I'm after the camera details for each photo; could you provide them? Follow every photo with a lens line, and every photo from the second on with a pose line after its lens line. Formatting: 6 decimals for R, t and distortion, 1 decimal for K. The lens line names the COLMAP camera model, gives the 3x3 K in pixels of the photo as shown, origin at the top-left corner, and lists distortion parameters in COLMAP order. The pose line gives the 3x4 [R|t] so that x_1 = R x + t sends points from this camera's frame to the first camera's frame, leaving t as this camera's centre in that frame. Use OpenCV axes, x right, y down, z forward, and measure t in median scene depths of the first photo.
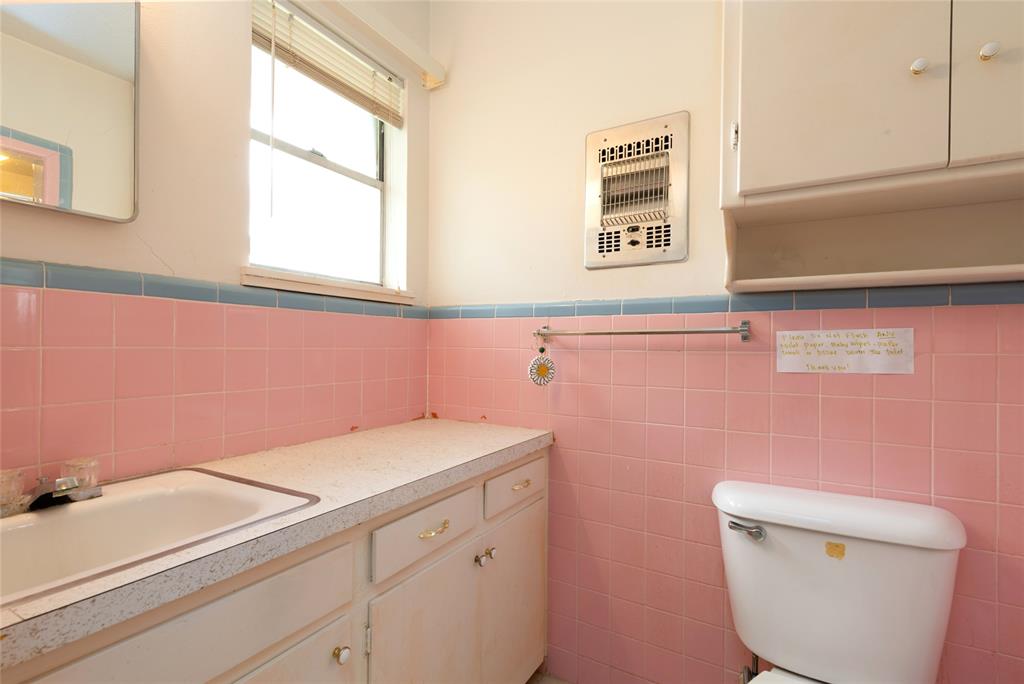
lens RADIAL K [[478.0, 0, 518.1], [0, 478.0, 337.7], [0, 0, 1]] dist [0.016361, -0.001307]
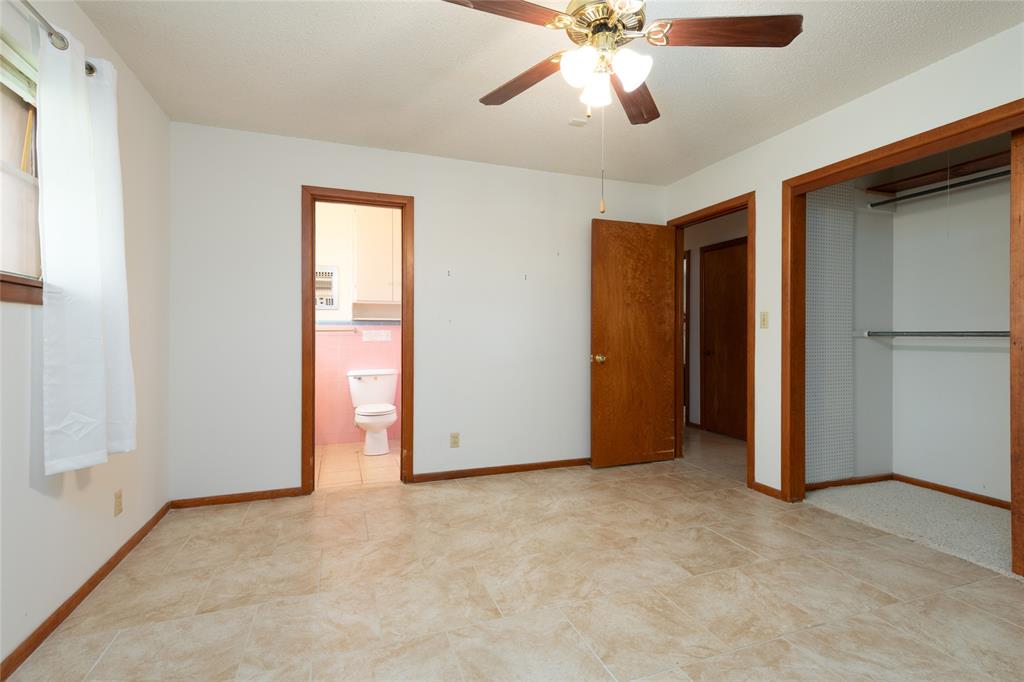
lens RADIAL K [[478.0, 0, 518.1], [0, 478.0, 336.7], [0, 0, 1]] dist [0.016361, -0.001307]
pose [[0.642359, -0.008289, 0.766359, -1.635033], [-0.002230, 0.999917, 0.012684, -0.015167], [-0.766401, -0.009857, 0.642287, -2.473548]]
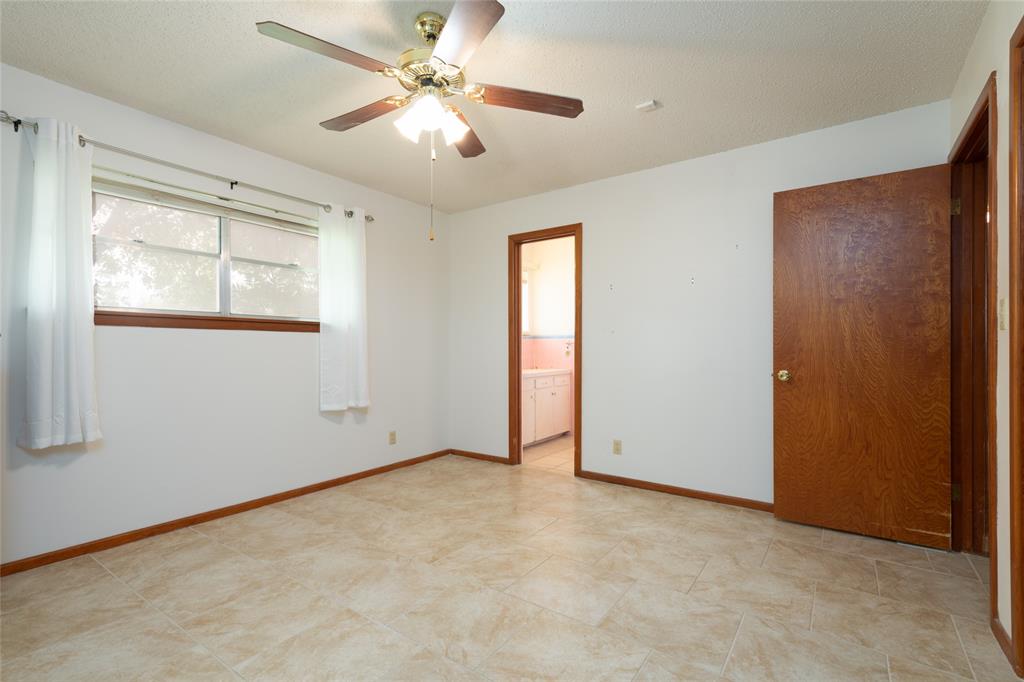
lens RADIAL K [[463.7, 0, 513.8], [0, 463.7, 351.4], [0, 0, 1]] dist [0.014036, -0.000783]
pose [[0.995139, -0.007098, -0.098229, -0.014467], [0.008550, 0.999860, 0.014366, 0.000465], [0.098113, -0.015136, 0.995060, -3.286374]]
